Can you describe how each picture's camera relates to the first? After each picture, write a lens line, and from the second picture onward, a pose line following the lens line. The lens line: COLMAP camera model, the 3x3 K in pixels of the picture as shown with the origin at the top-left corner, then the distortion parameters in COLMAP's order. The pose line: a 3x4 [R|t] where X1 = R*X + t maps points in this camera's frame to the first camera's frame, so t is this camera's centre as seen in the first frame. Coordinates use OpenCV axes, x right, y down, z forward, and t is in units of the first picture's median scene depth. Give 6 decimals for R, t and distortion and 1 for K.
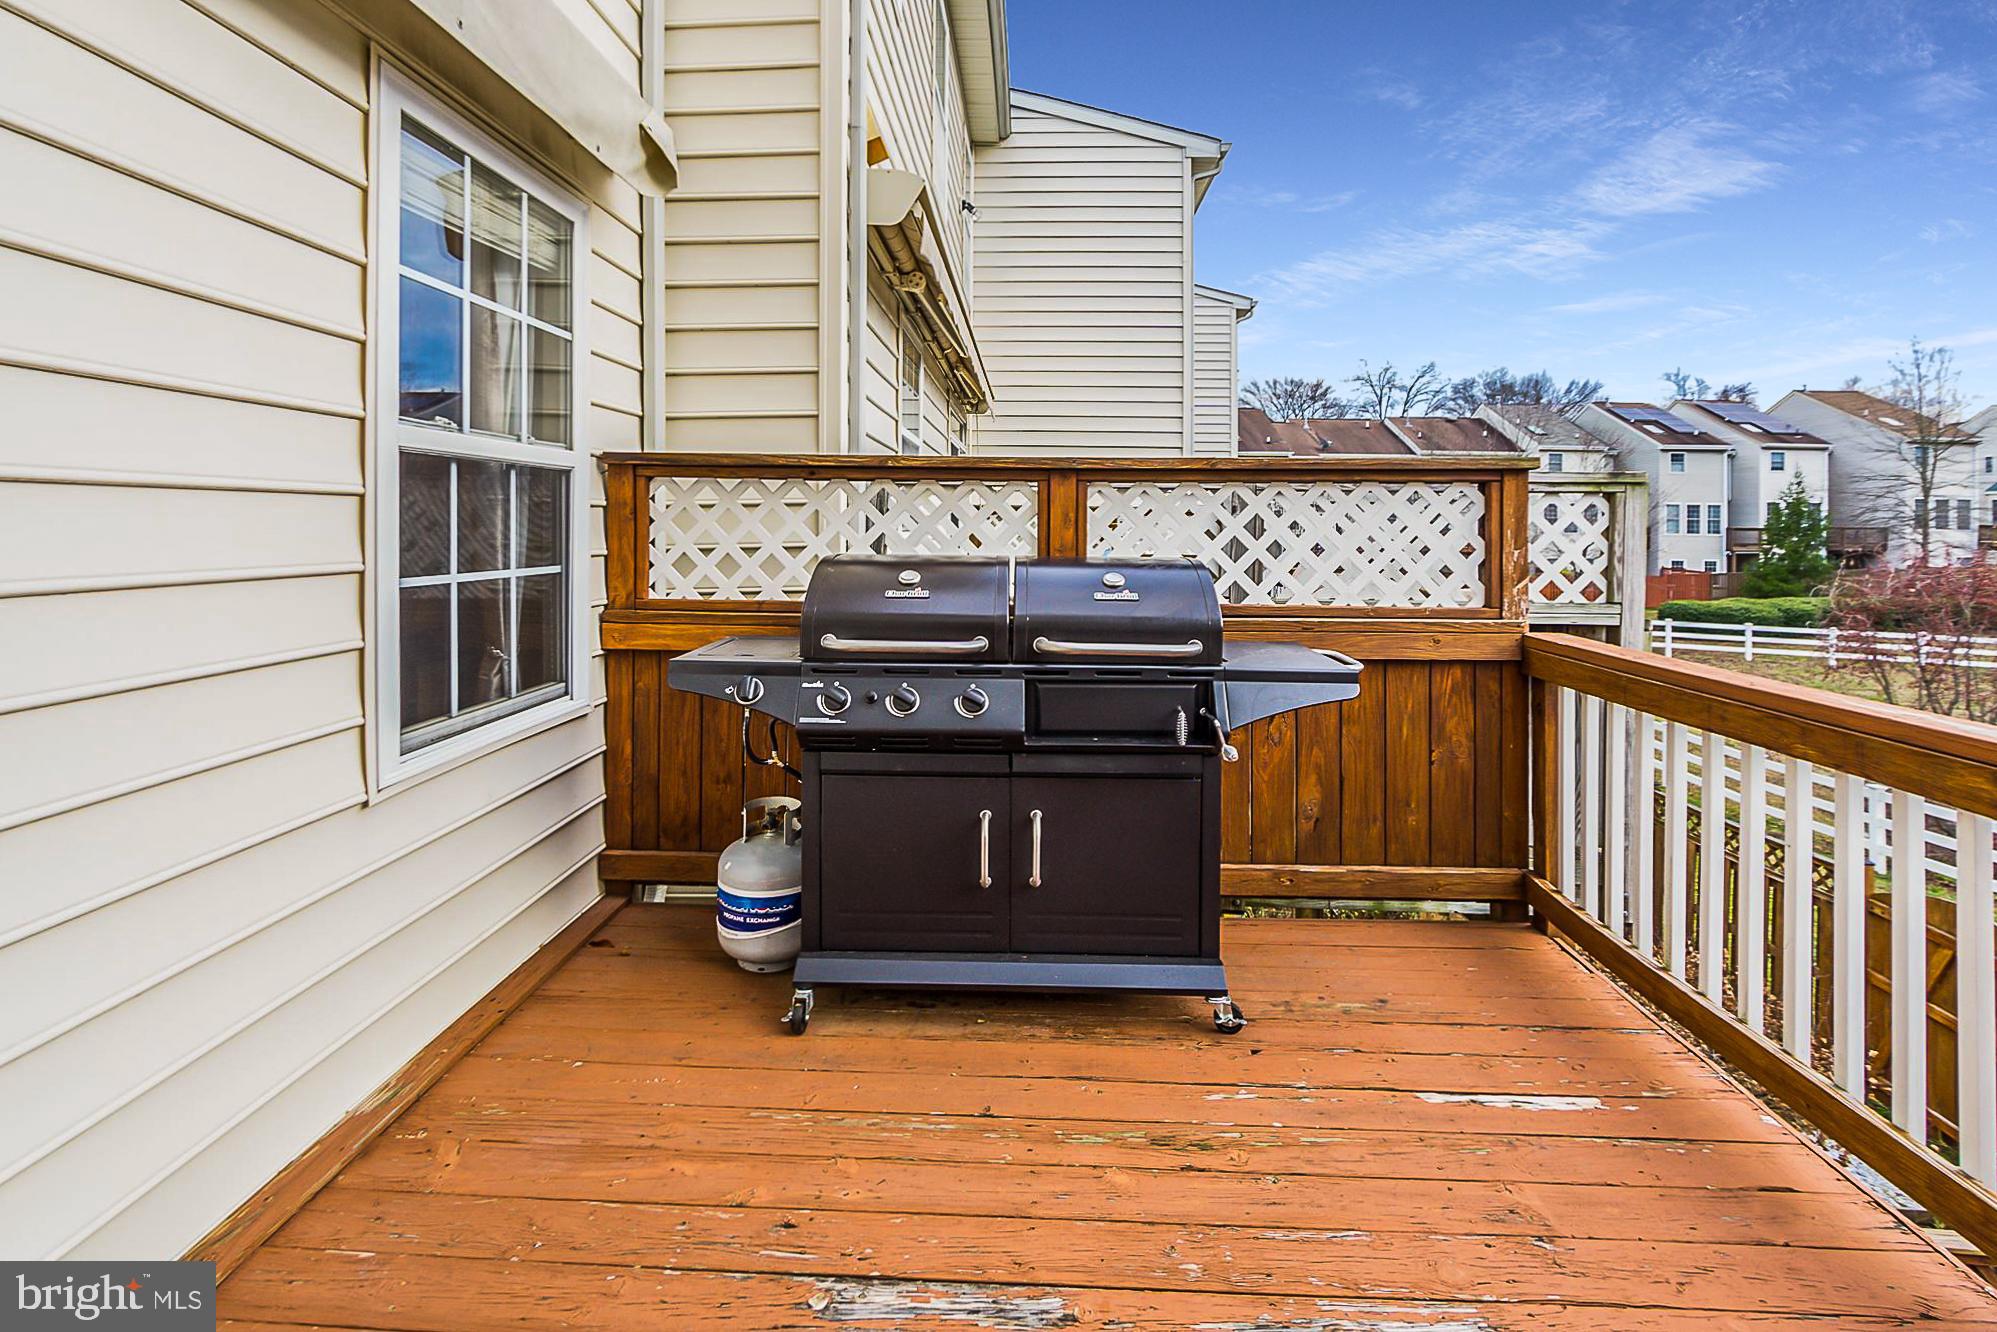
lens RADIAL K [[910.7, 0, 1002.1], [0, 910.7, 532.6], [0, 0, 1]] dist [-0.004443, -0.000950]
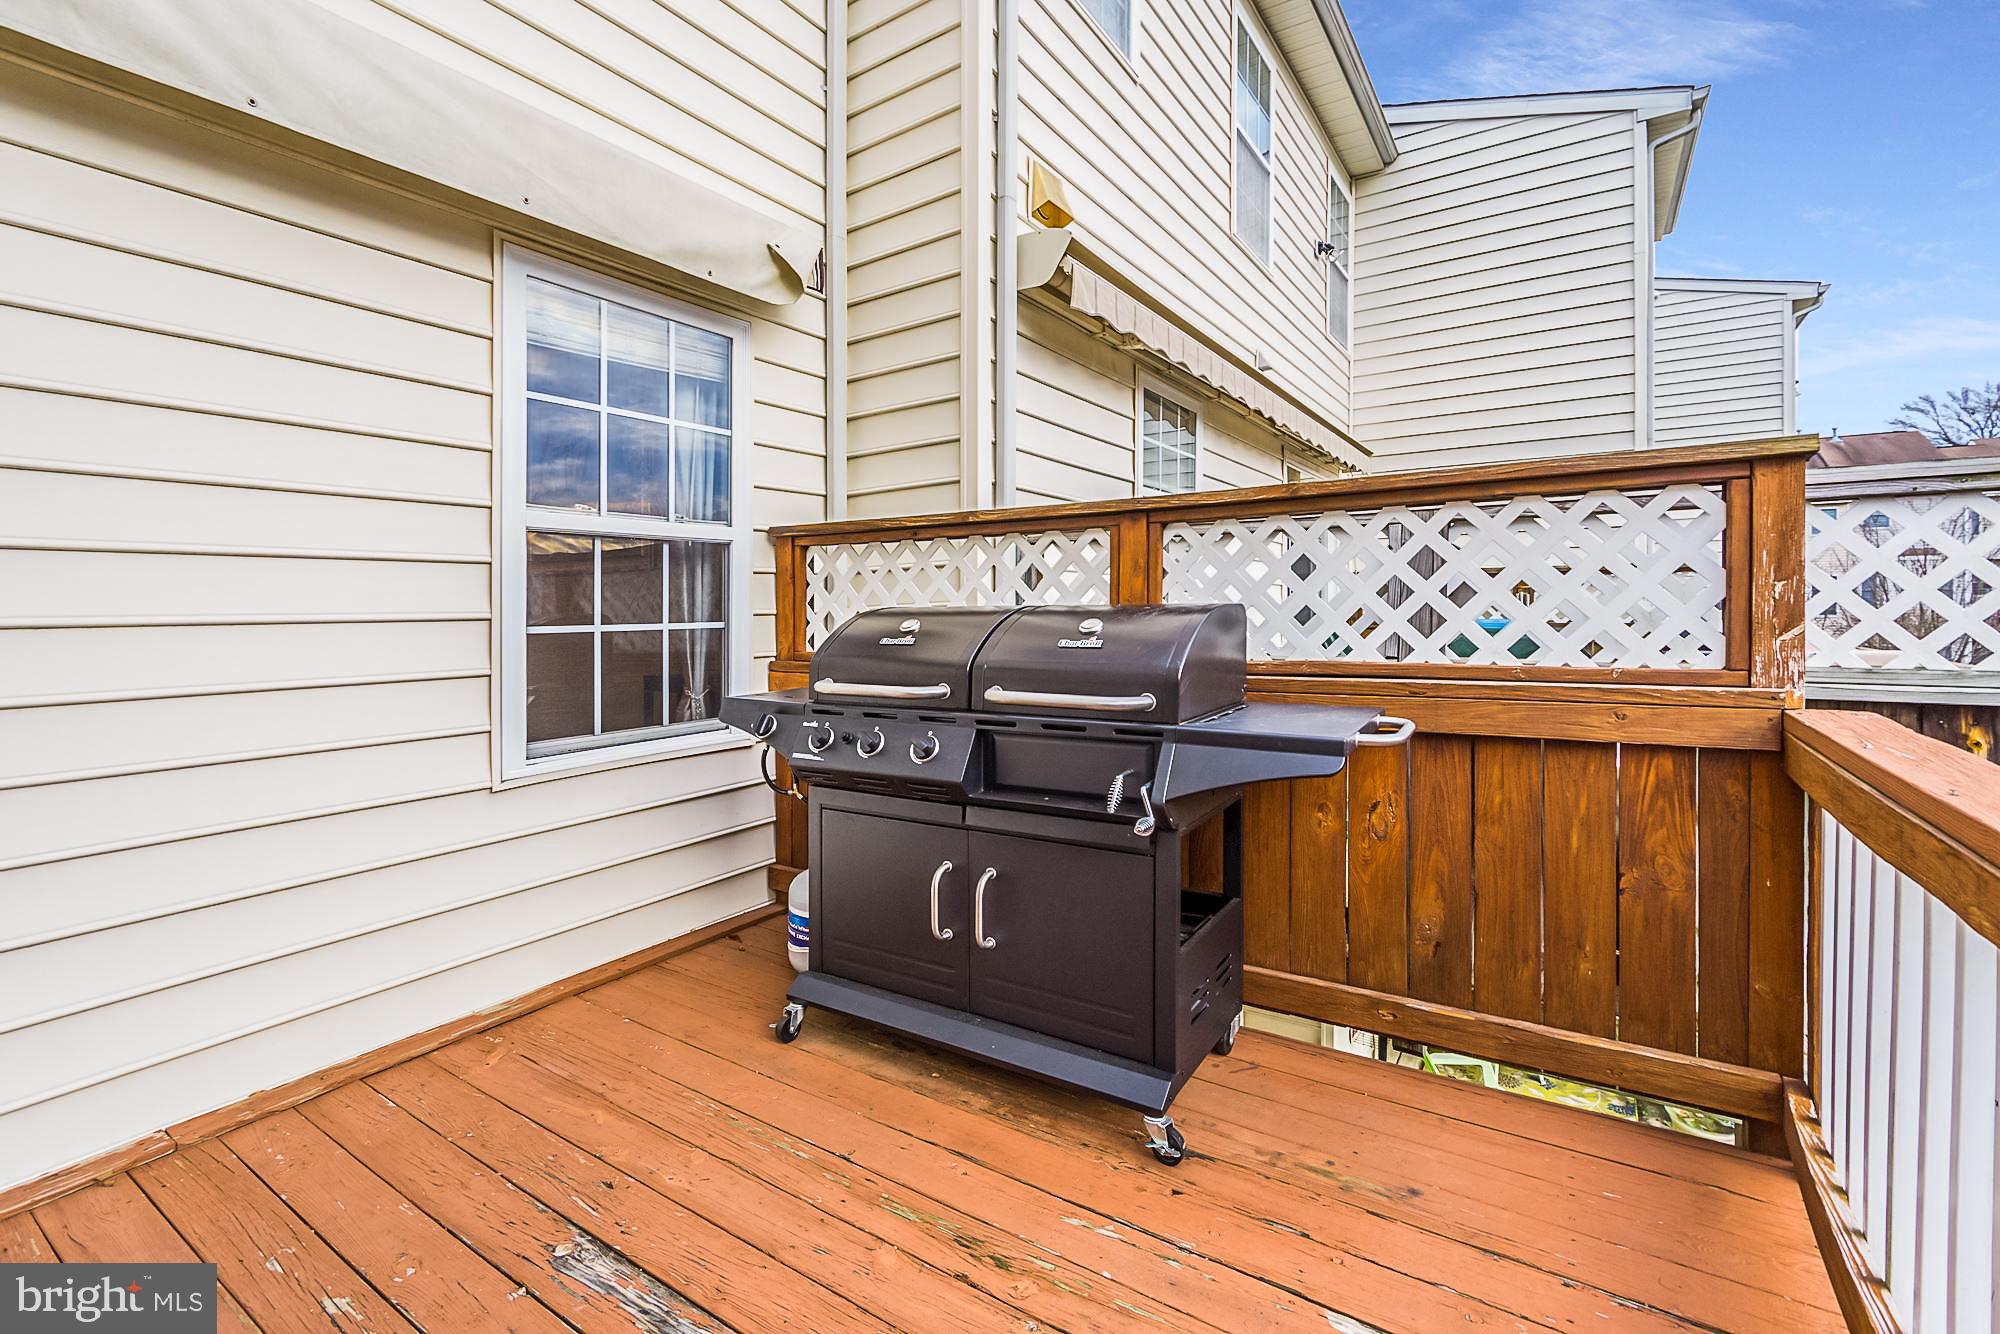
lens RADIAL K [[885.5, 0, 992.0], [0, 885.5, 613.4], [0, 0, 1]] dist [-0.001974, -0.000318]
pose [[0.851813, -0.017984, -0.523537, 0.468617], [0.017296, 0.999831, -0.006204, 0.040874], [0.523560, -0.003770, 0.851981, 0.193363]]
